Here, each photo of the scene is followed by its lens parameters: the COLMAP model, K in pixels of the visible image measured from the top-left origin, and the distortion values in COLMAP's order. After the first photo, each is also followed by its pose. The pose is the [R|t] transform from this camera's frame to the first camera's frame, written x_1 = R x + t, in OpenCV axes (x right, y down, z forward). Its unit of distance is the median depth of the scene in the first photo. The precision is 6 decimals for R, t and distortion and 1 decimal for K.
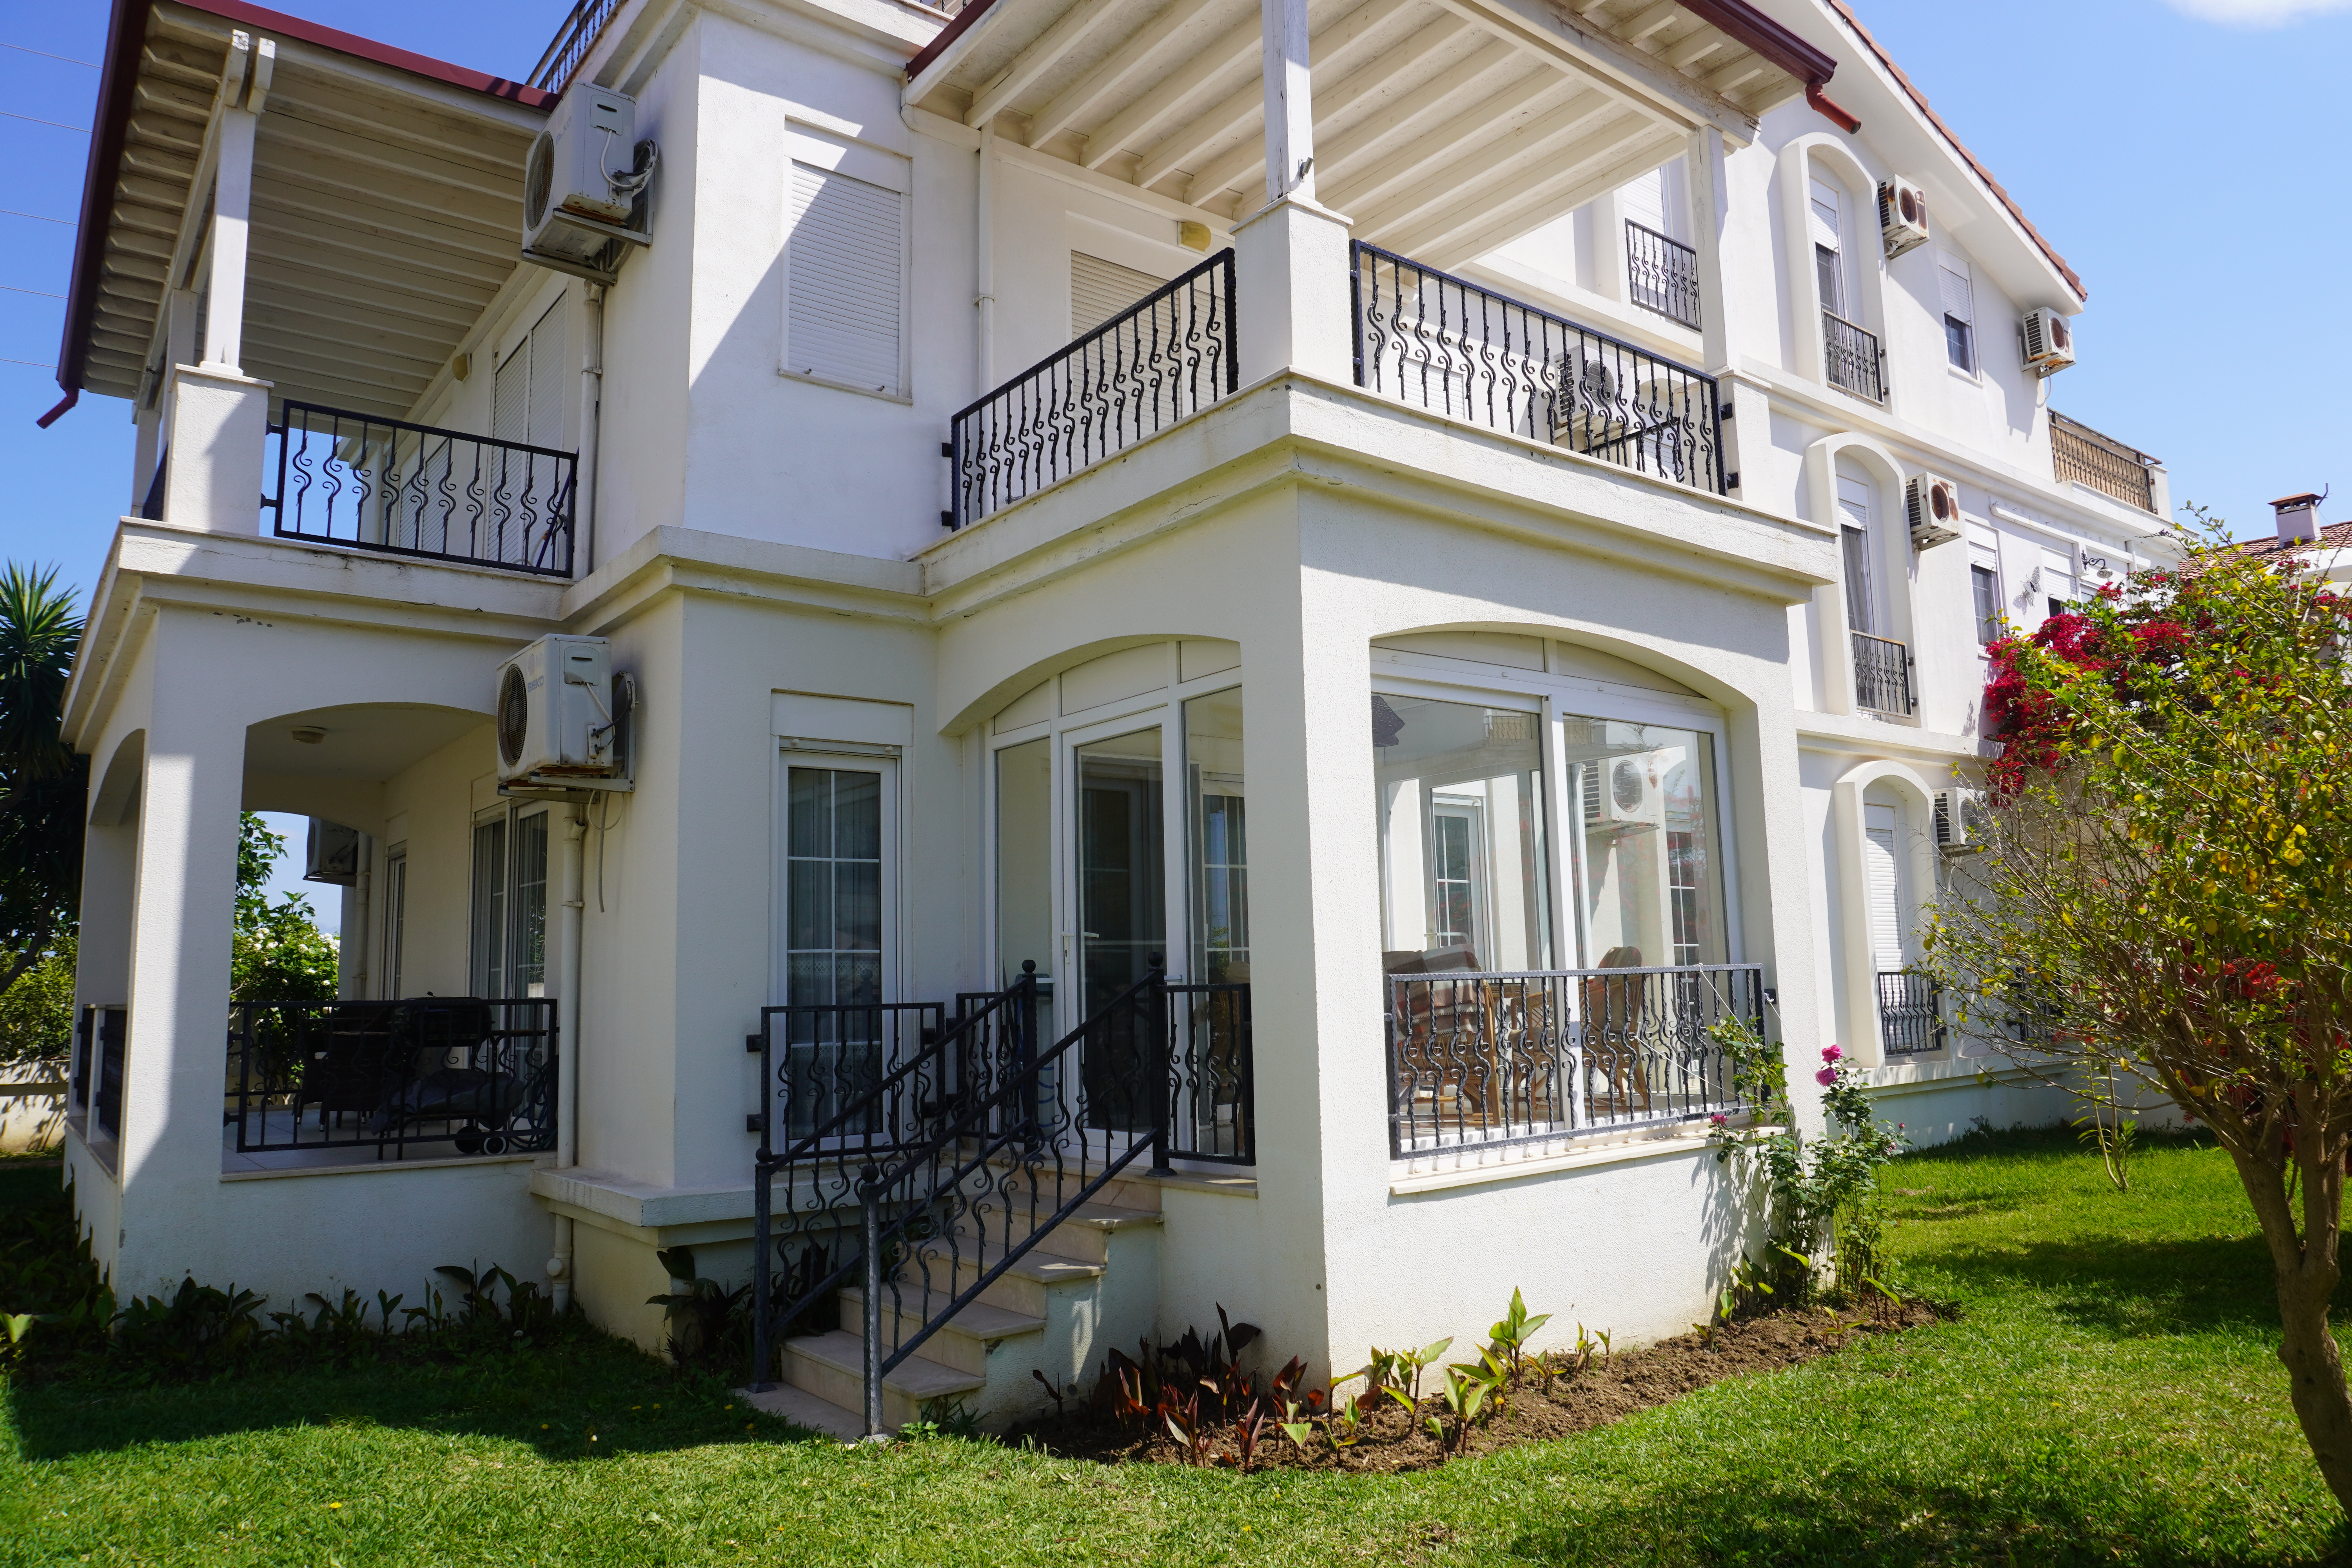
lens RADIAL K [[1566.7, 0, 1164.0], [0, 1566.7, 777.0], [0, 0, 1]] dist [-0.045368, 0.027186]
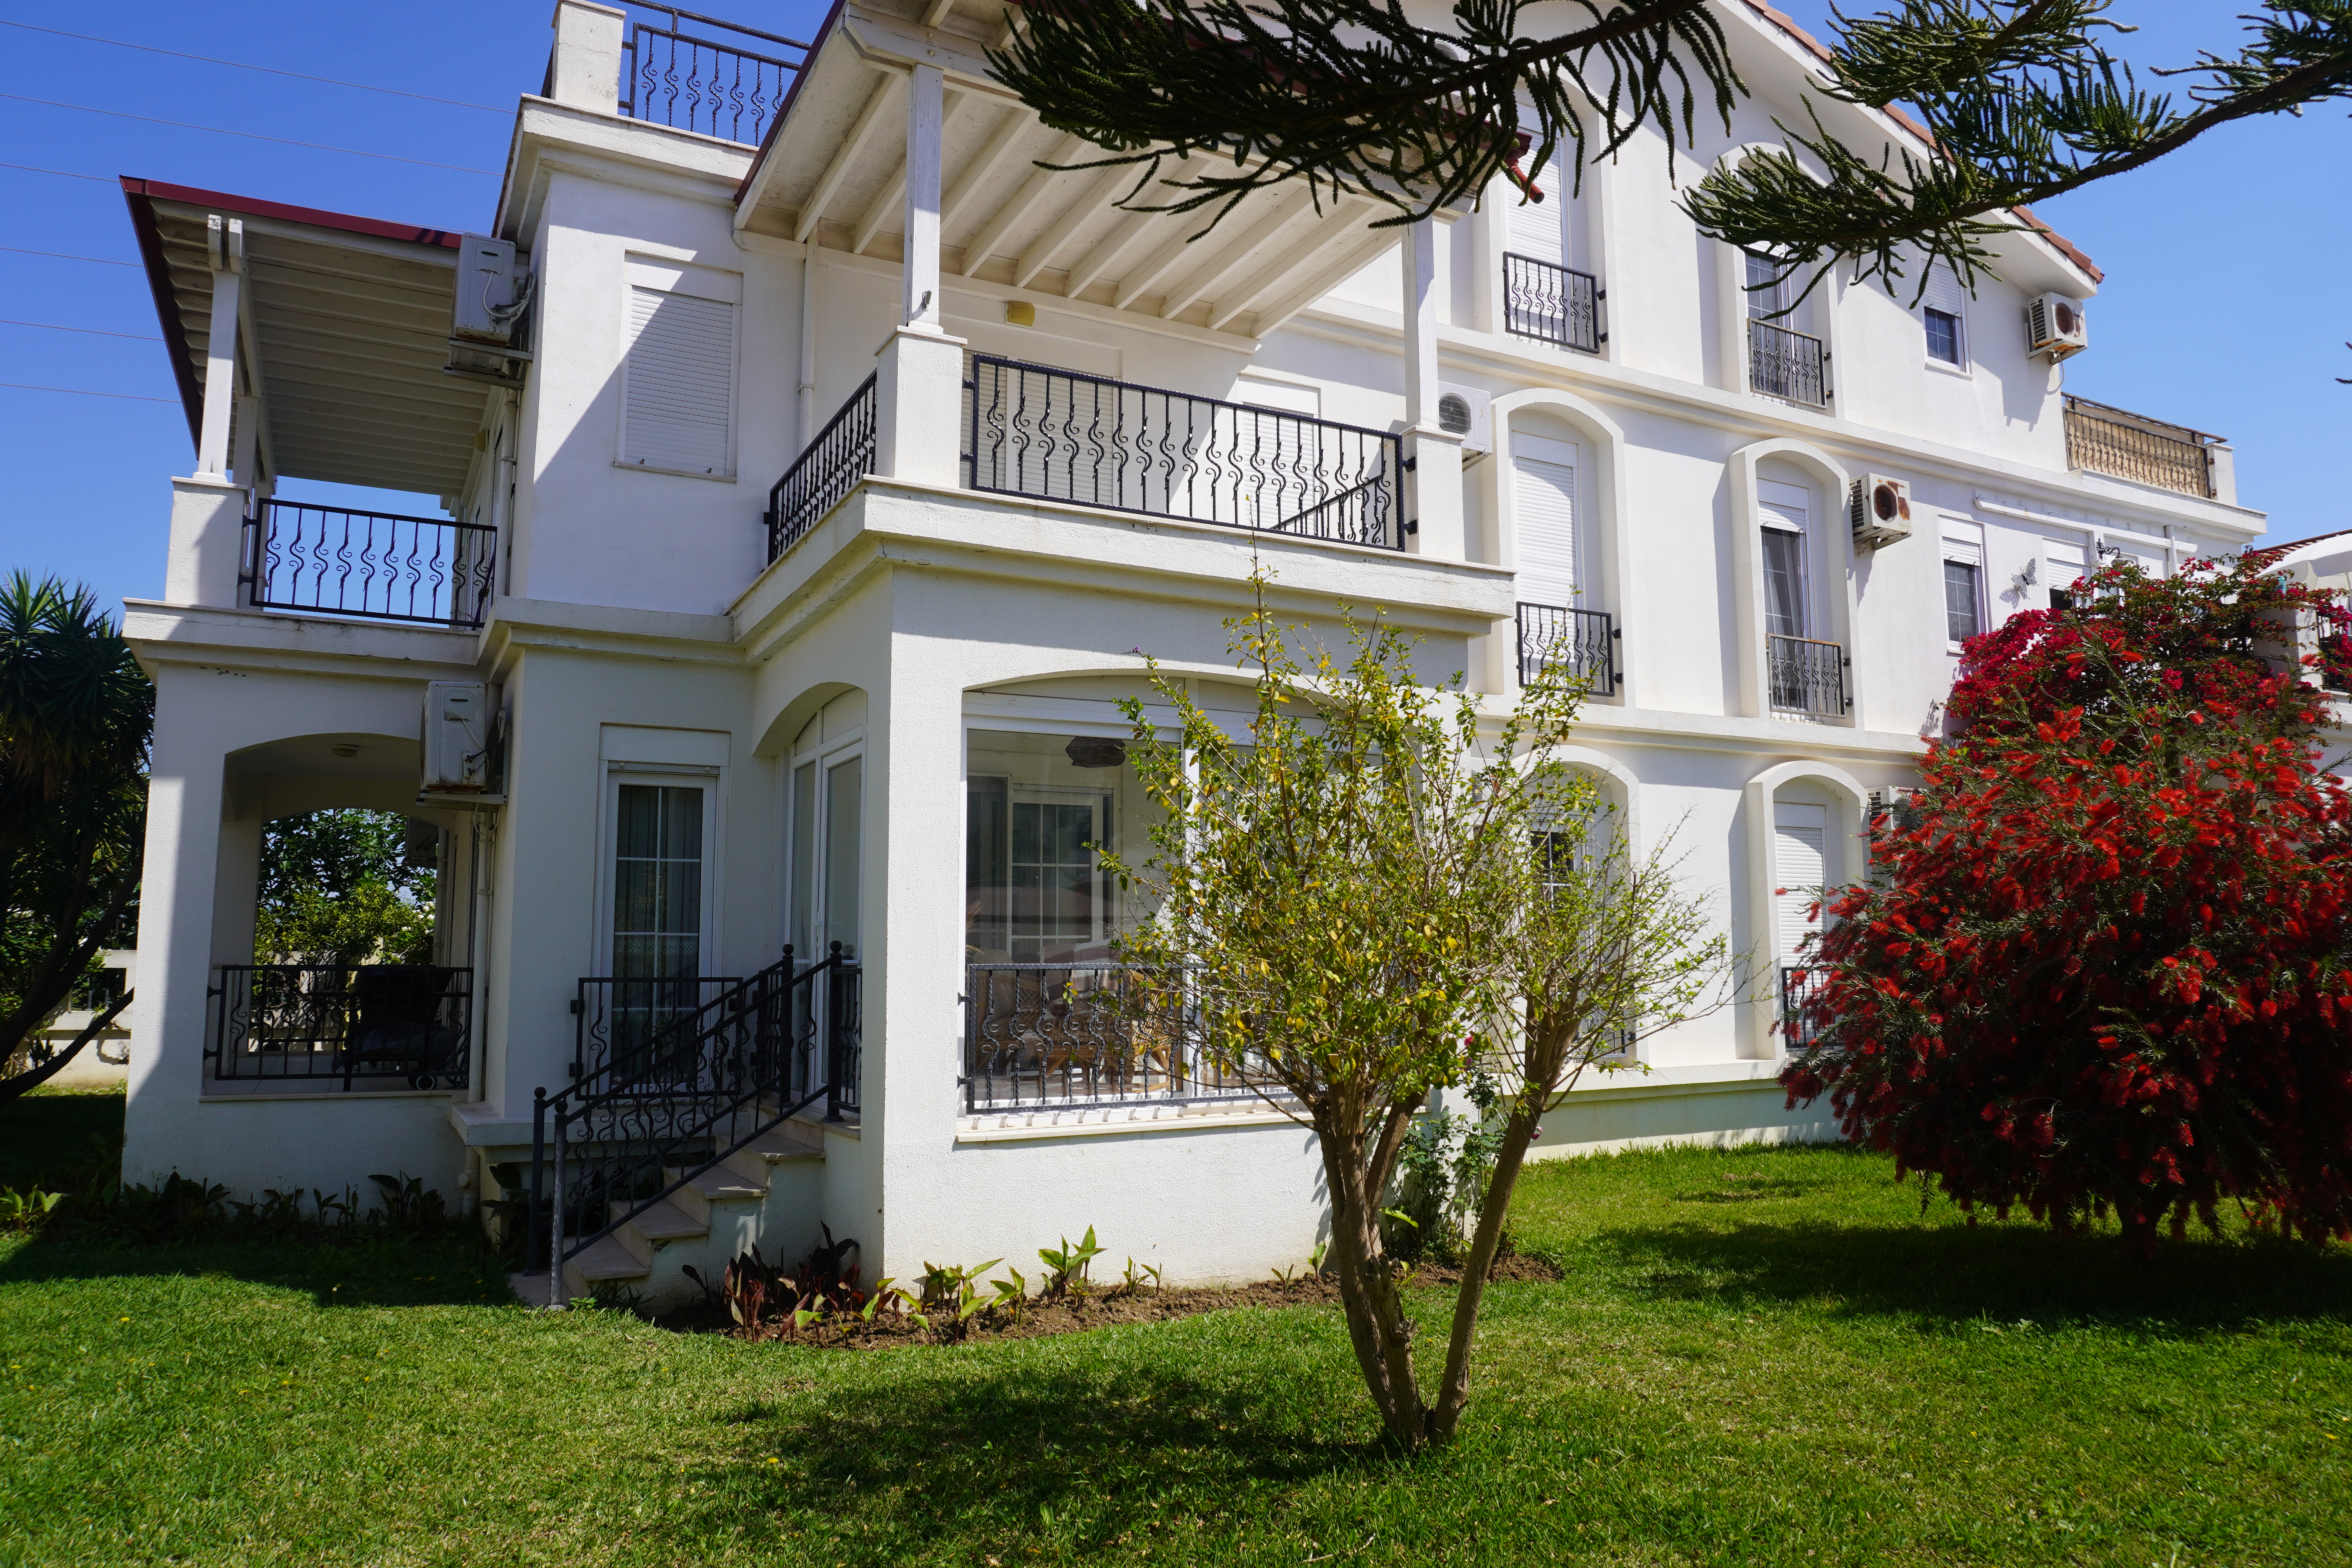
lens RADIAL K [[1566.7, 0, 1176.8], [0, 1566.7, 780.5], [0, 0, 1]] dist [-0.045368, 0.027186]
pose [[0.985200, 0.000305, -0.171410, 0.397292], [0.003094, 0.999804, 0.019557, -0.032036], [0.171382, -0.019798, 0.985006, -0.137683]]
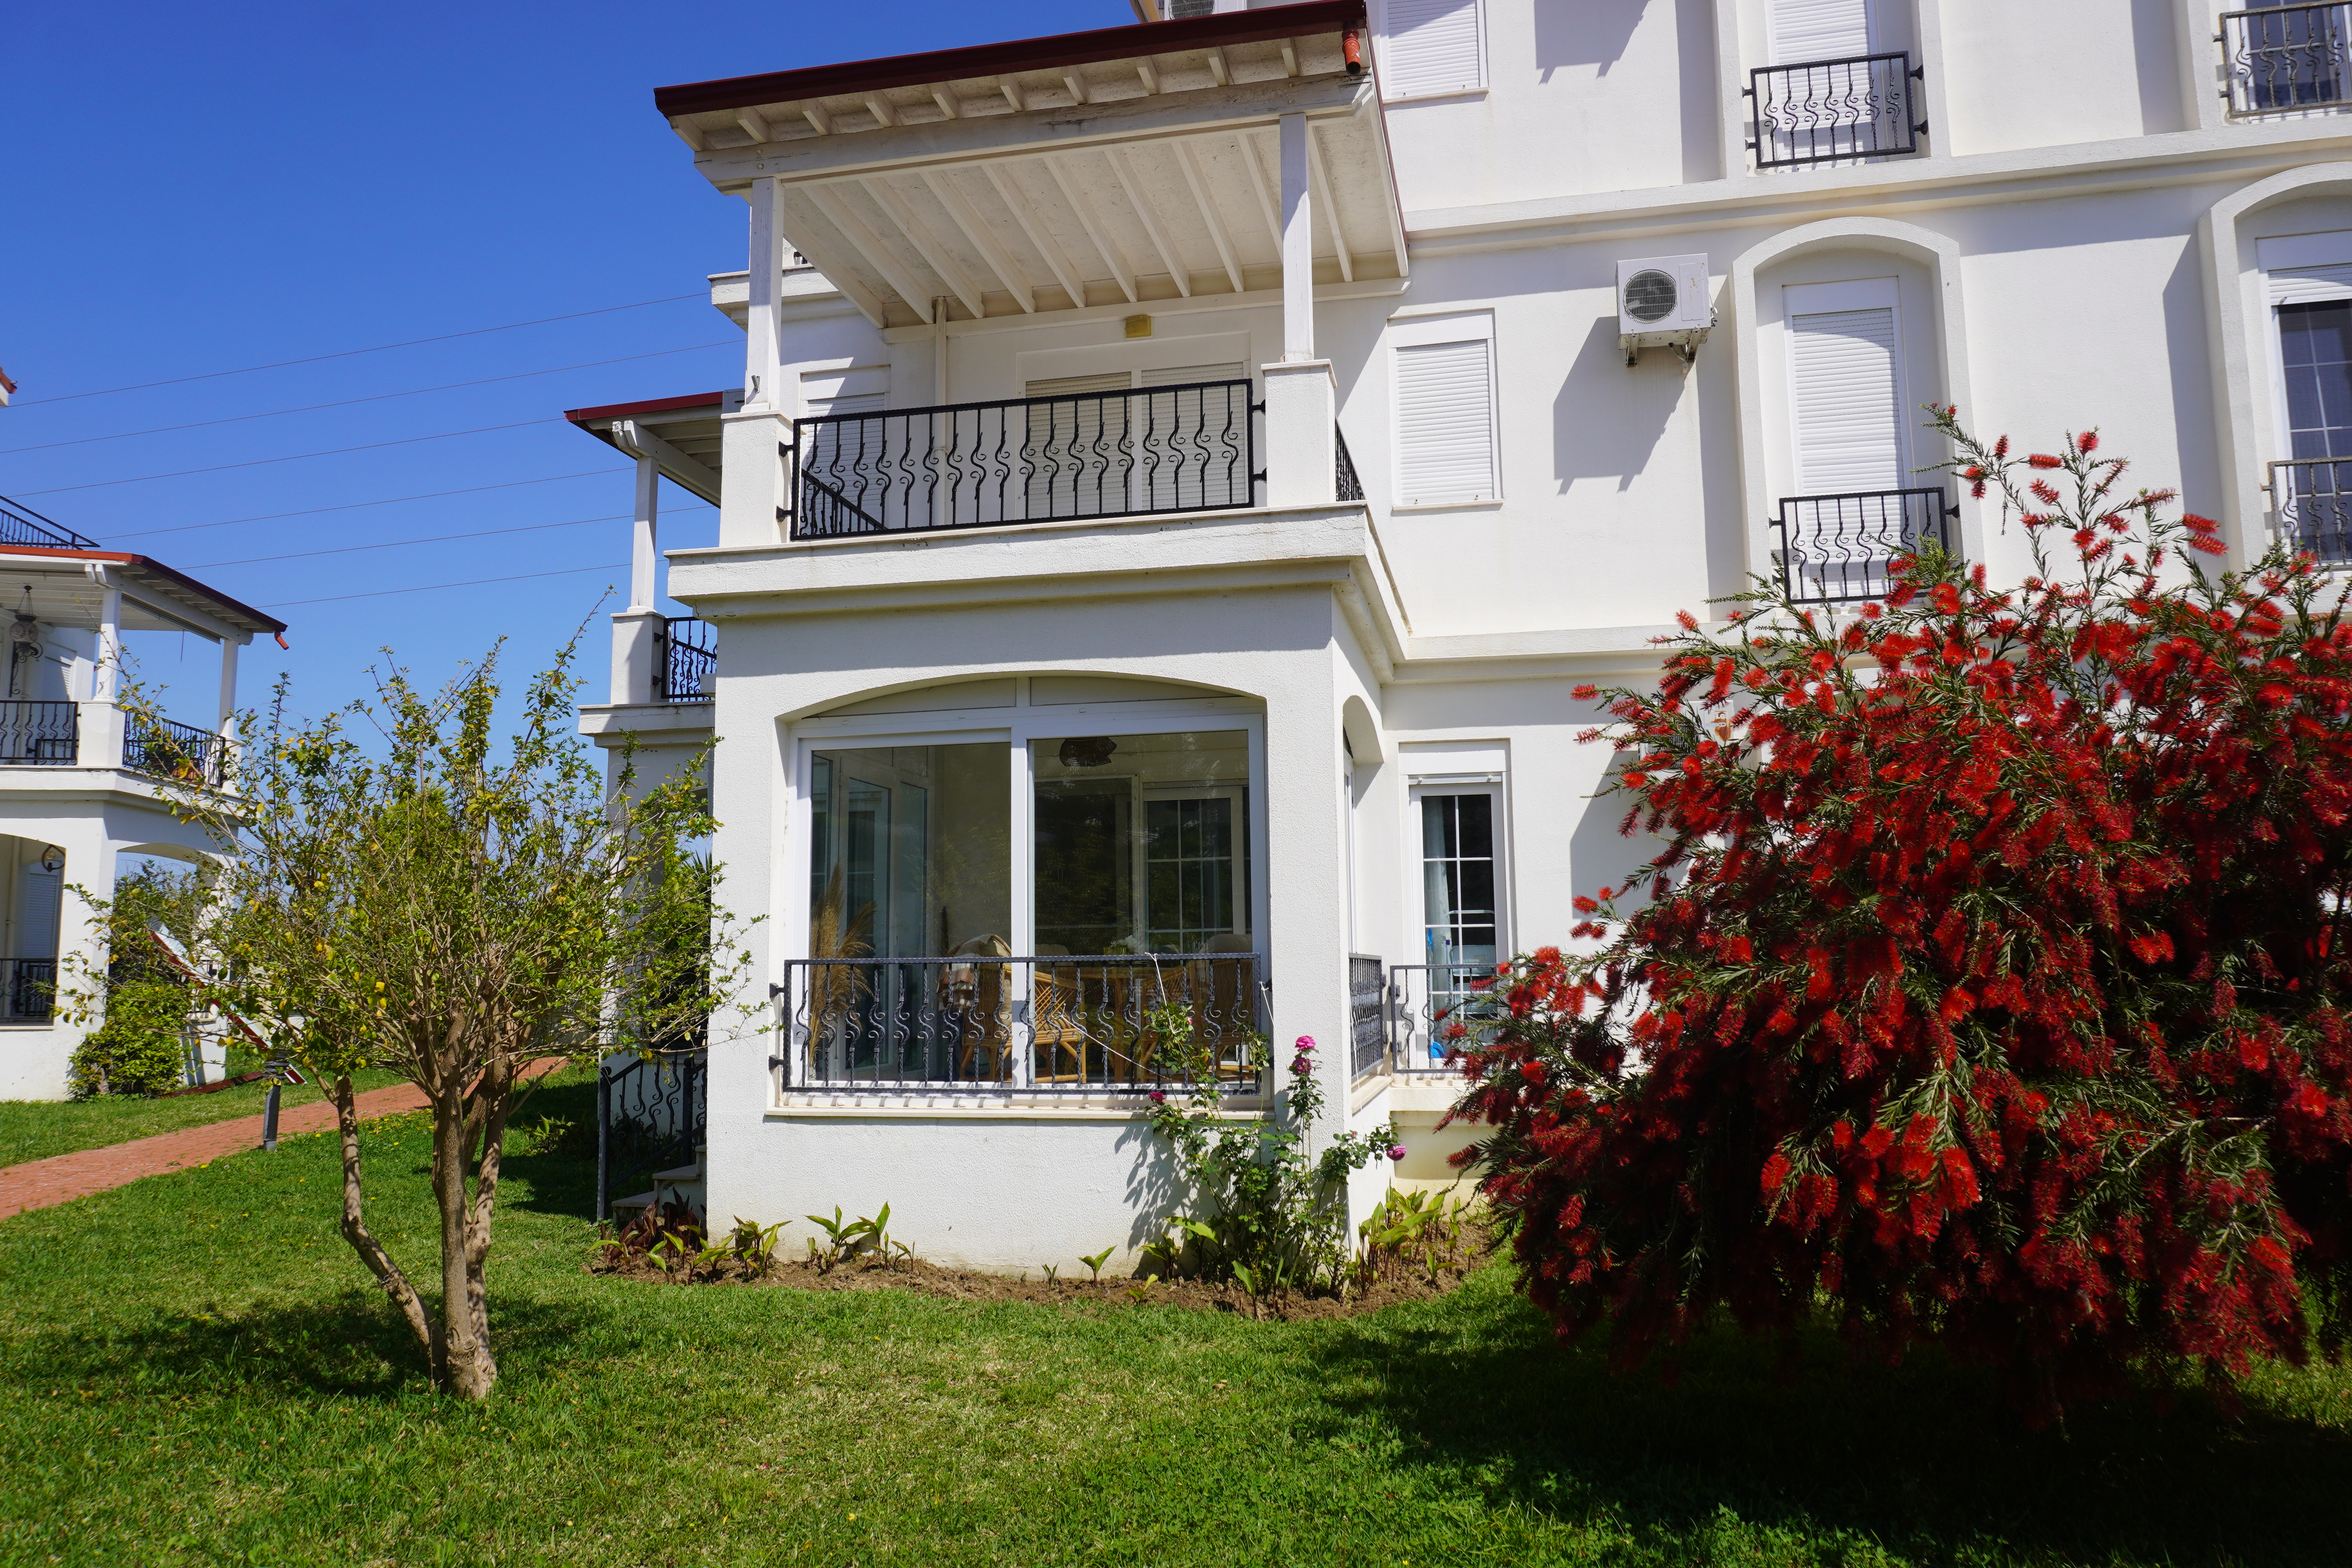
lens RADIAL K [[1566.7, 0, 1186.9], [0, 1566.7, 775.5], [0, 0, 1]] dist [-0.045368, 0.027186]
pose [[0.640998, -0.073791, -0.763987, 1.118801], [0.097765, 0.995110, -0.014088, 0.013466], [0.761290, -0.065661, 0.645078, 0.298338]]
